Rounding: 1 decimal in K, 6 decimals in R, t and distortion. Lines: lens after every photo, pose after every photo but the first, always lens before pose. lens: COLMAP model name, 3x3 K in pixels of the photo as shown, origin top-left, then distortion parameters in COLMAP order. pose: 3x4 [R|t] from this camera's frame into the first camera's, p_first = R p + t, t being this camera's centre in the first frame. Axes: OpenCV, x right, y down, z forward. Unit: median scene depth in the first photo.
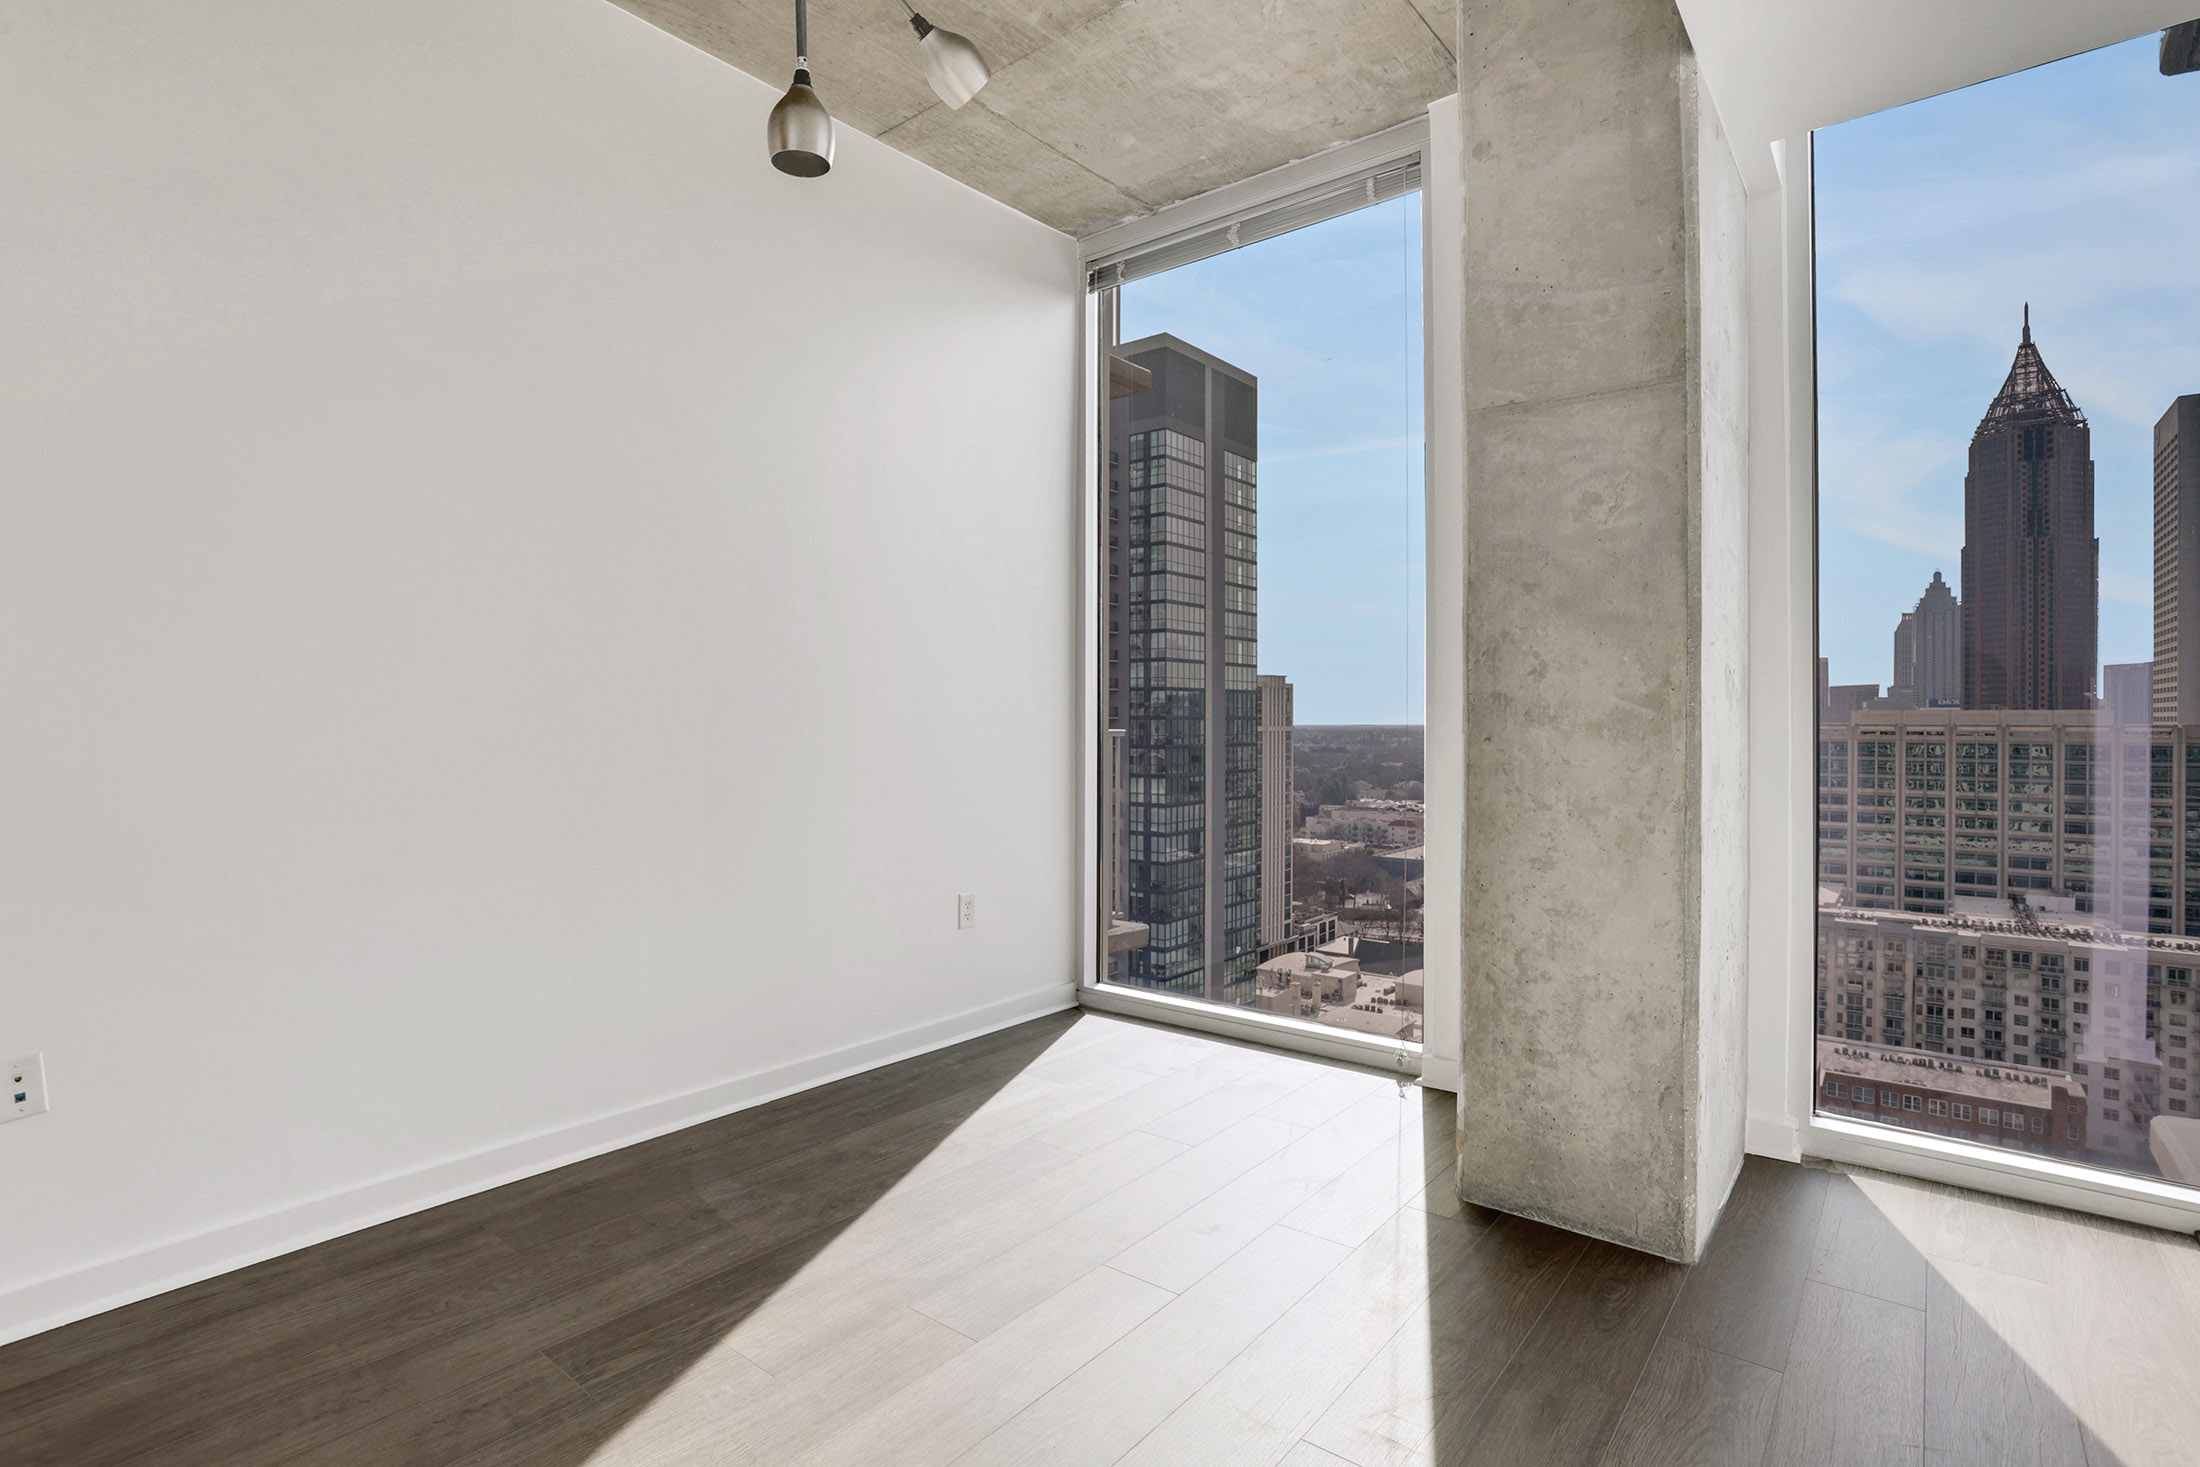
lens RADIAL K [[1072.4, 0, 1112.5], [0, 1072.4, 732.9], [0, 0, 1]] dist [-0.049579, 0.007442]
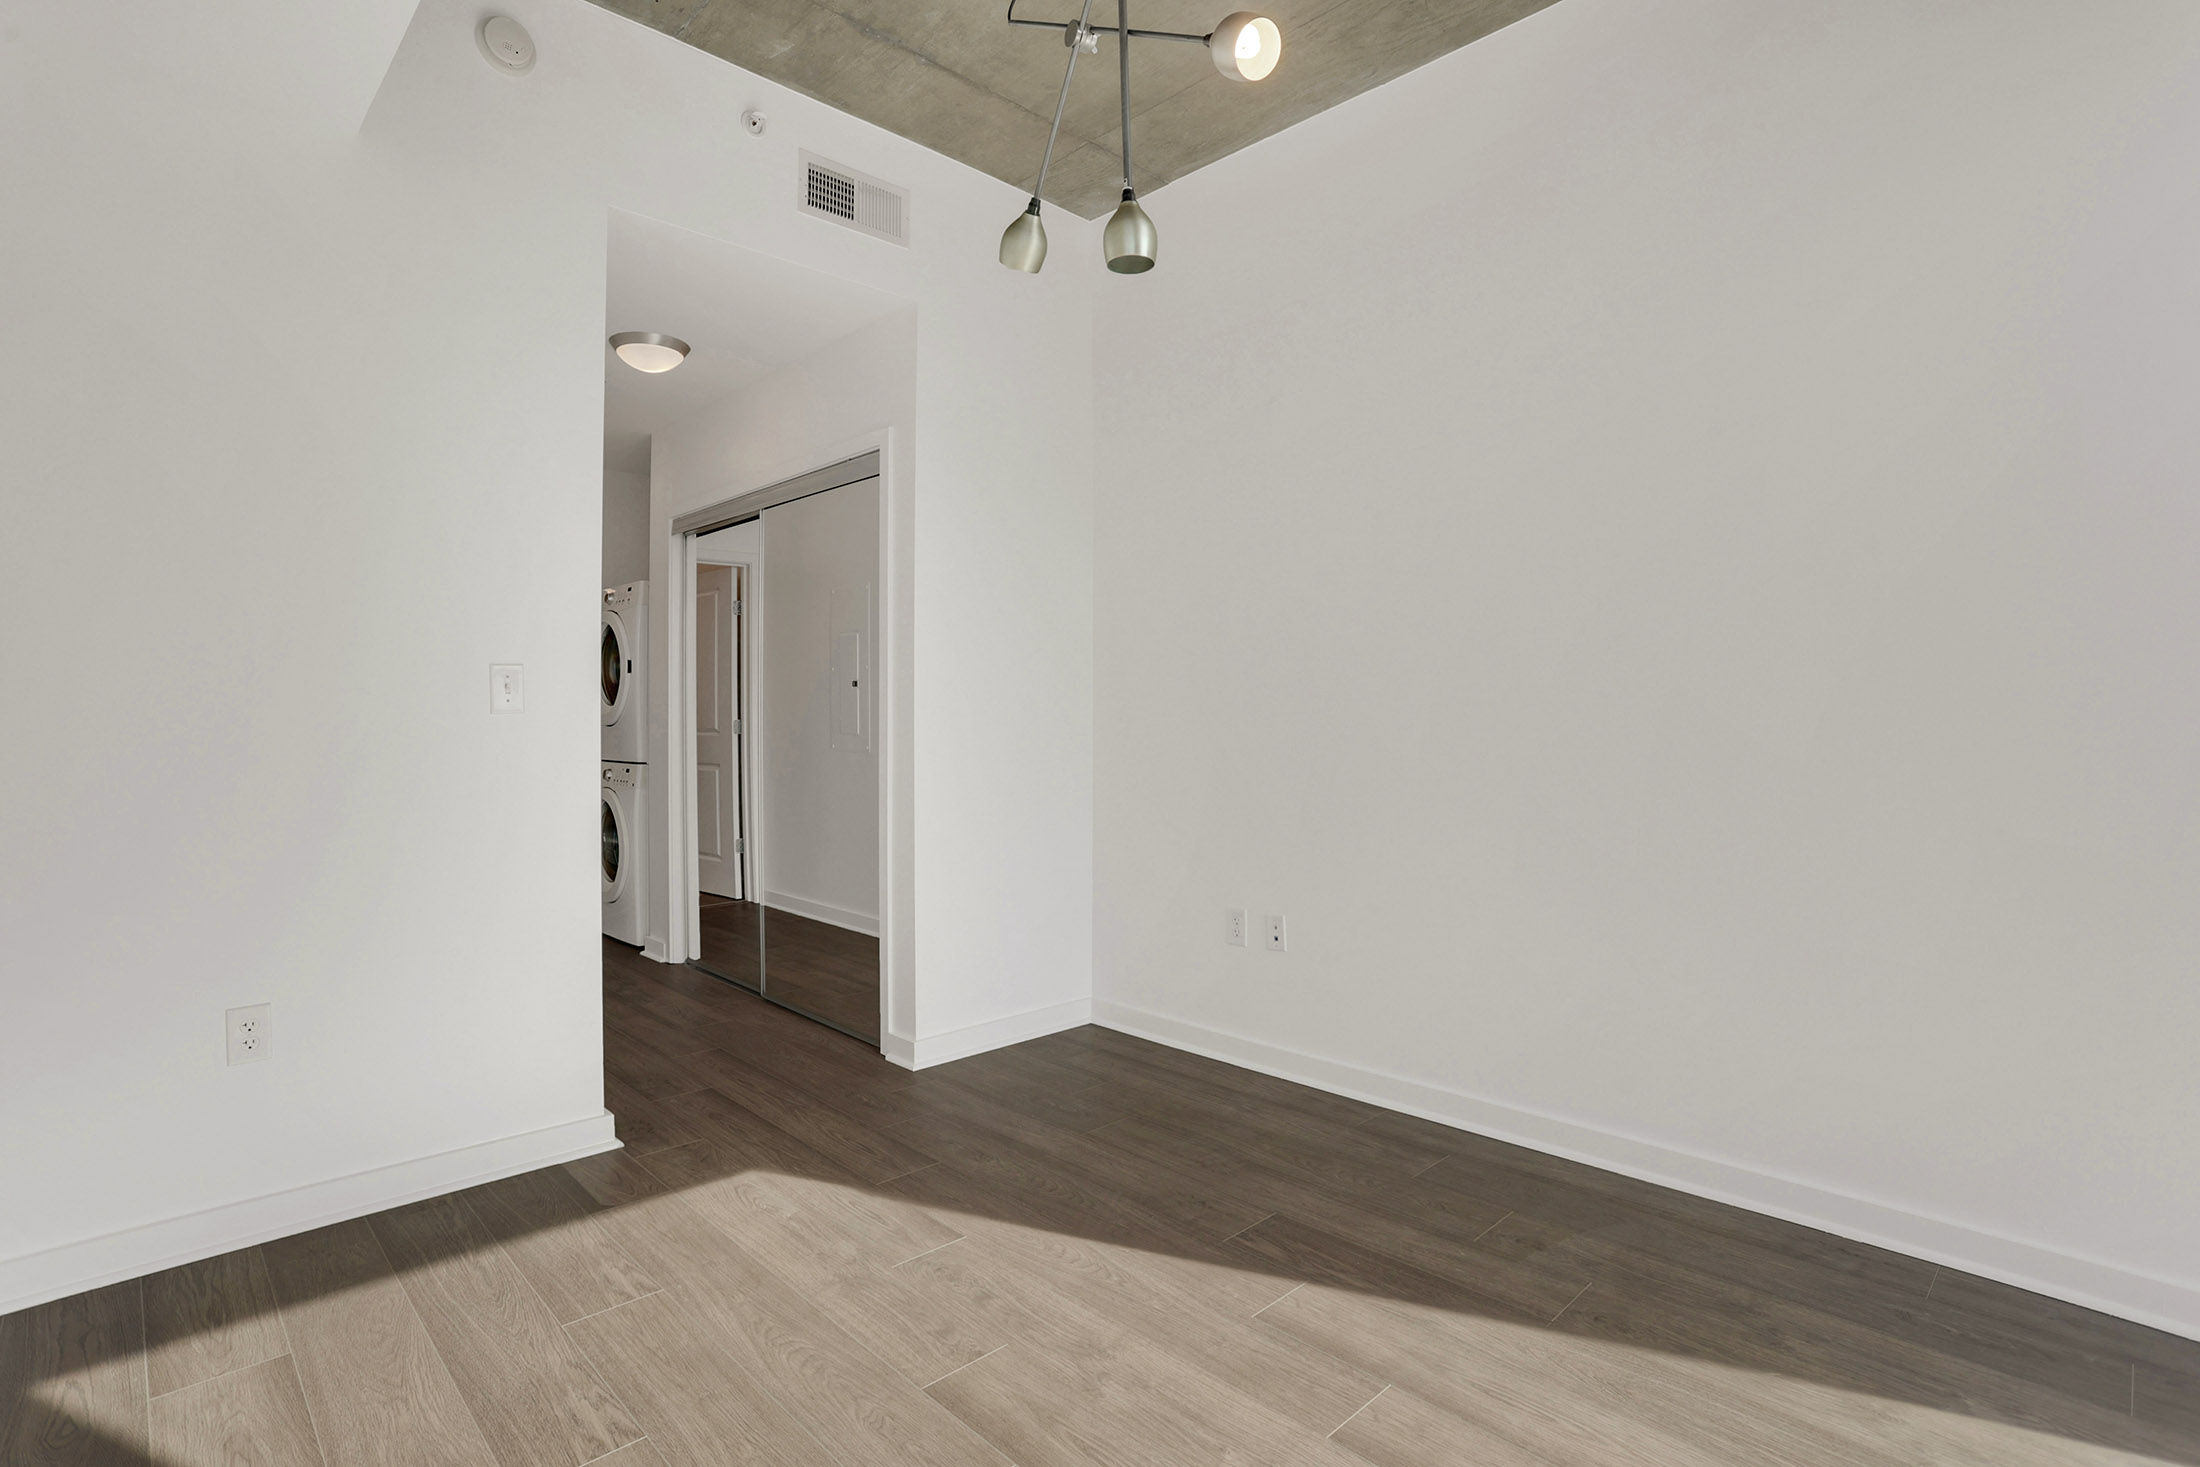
lens RADIAL K [[1047.6, 0, 1084.3], [0, 1047.6, 734.3], [0, 0, 1]] dist [-0.057144, 0.016495]
pose [[-0.143708, 0.010048, -0.989569, 0.558886], [-0.016030, 0.999794, 0.012480, -0.005826], [0.989490, 0.017656, -0.143517, 0.708423]]
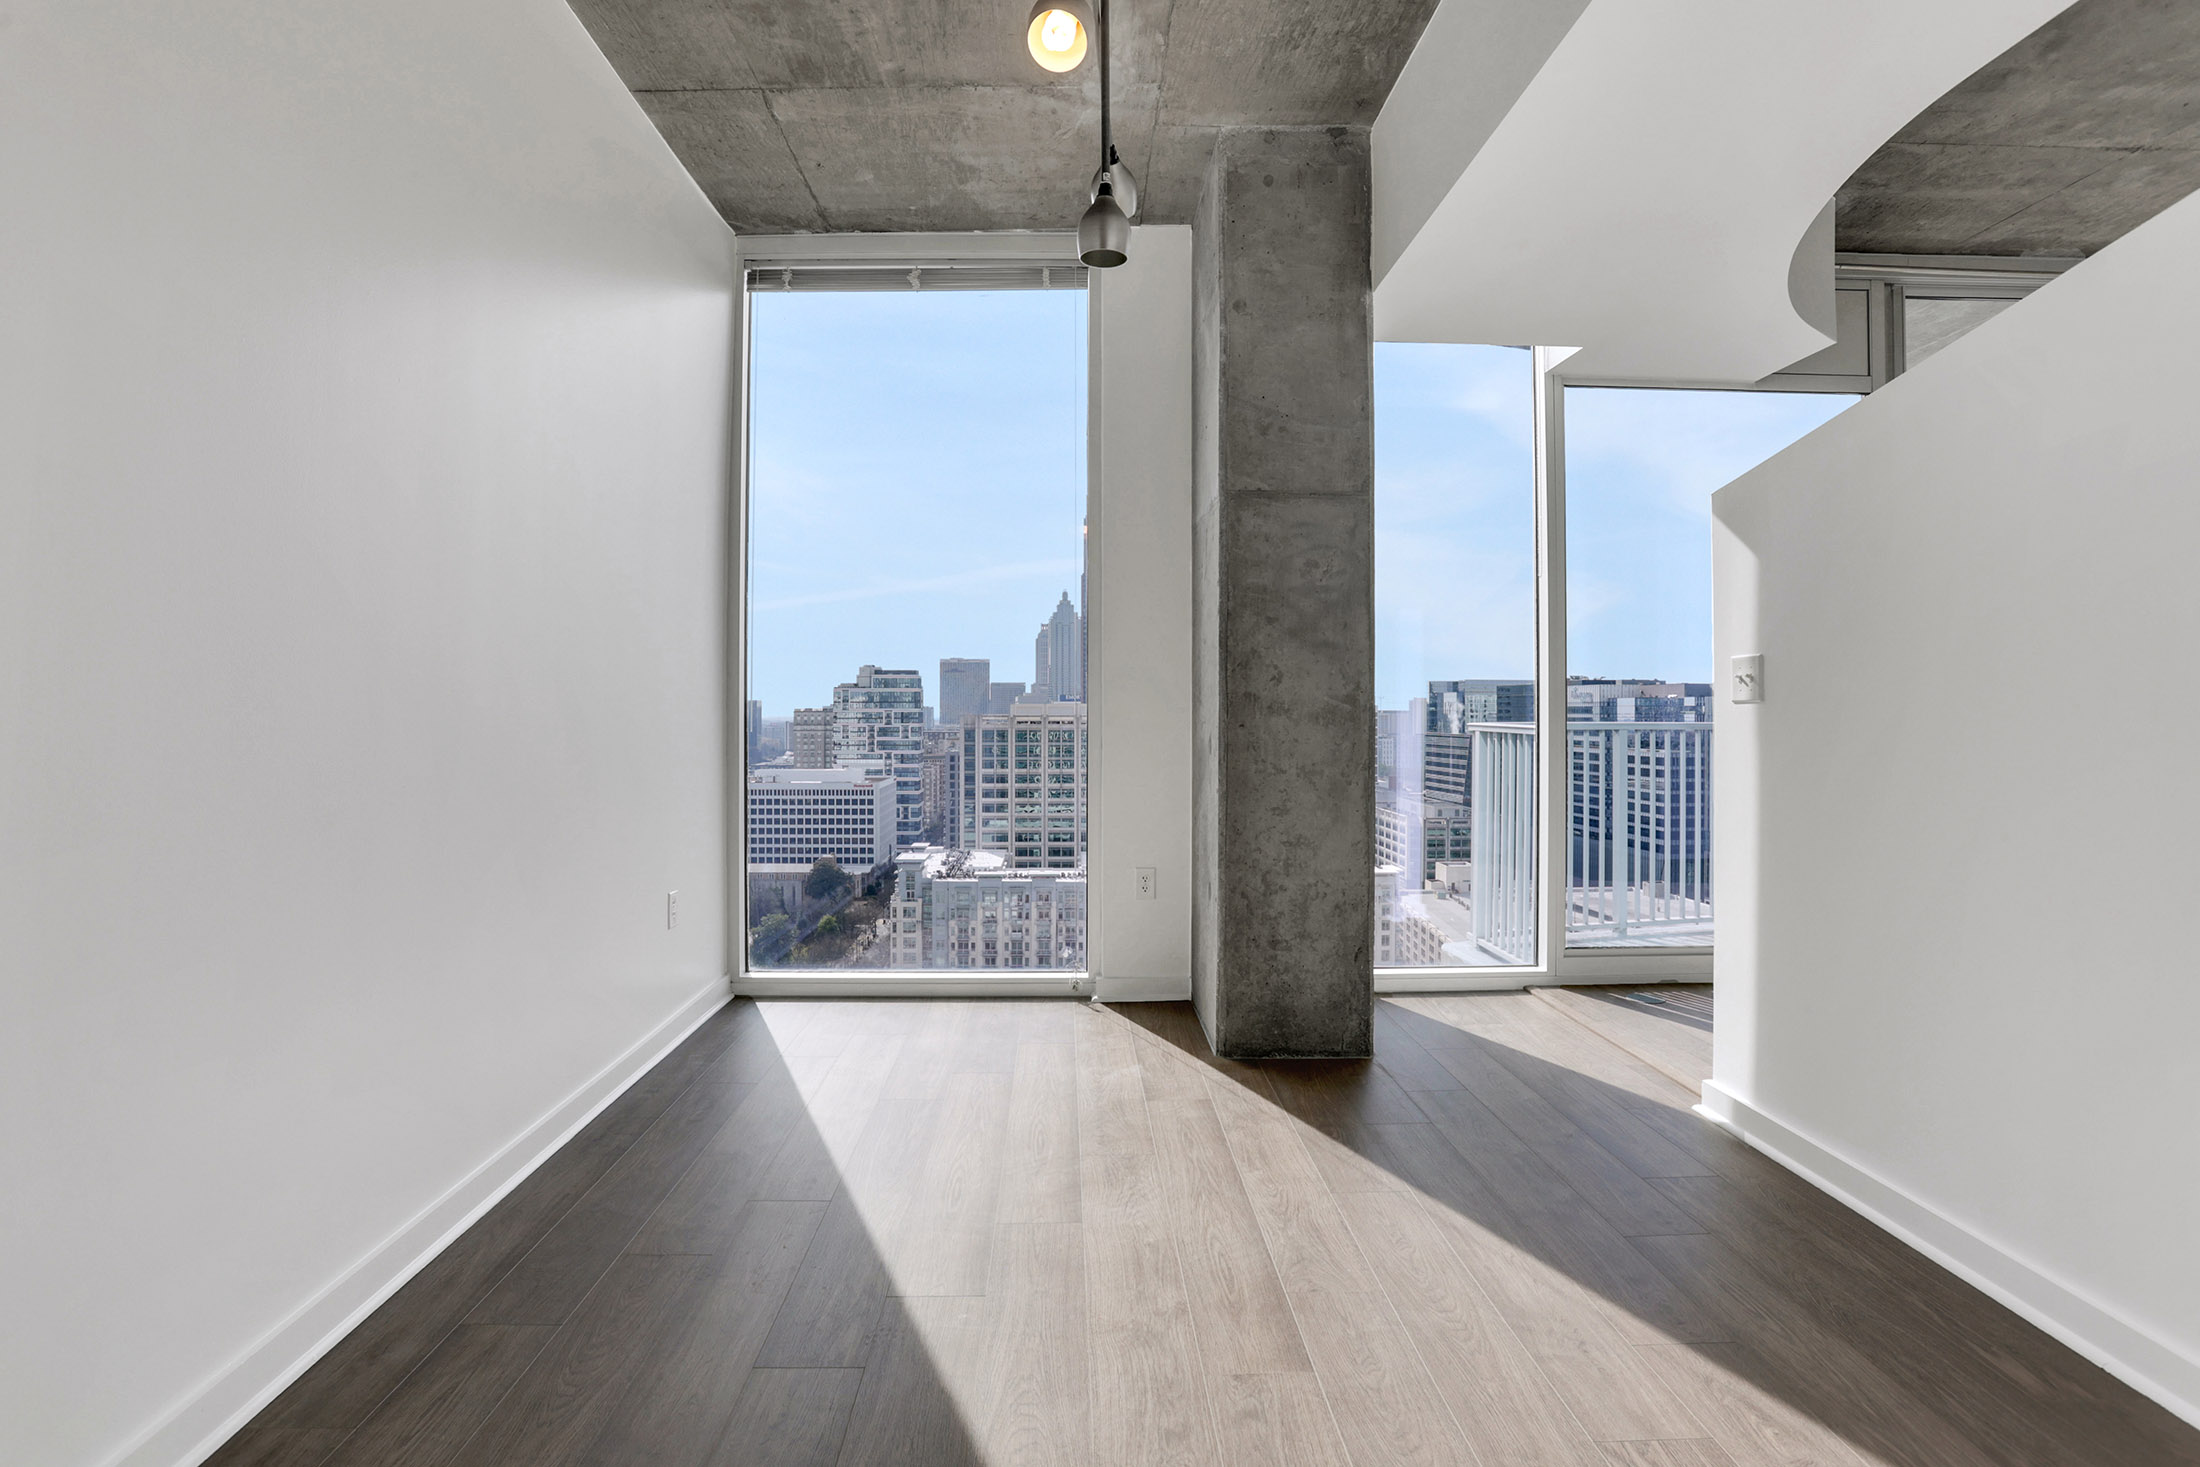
lens RADIAL K [[1072.4, 0, 1088.7], [0, 1072.4, 717.5], [0, 0, 1]] dist [-0.049579, 0.007442]
pose [[0.770169, -0.003947, 0.637827, -0.701129], [0.008608, 0.999954, -0.004205, -0.000383], [-0.637782, 0.008729, 0.770168, 0.037578]]
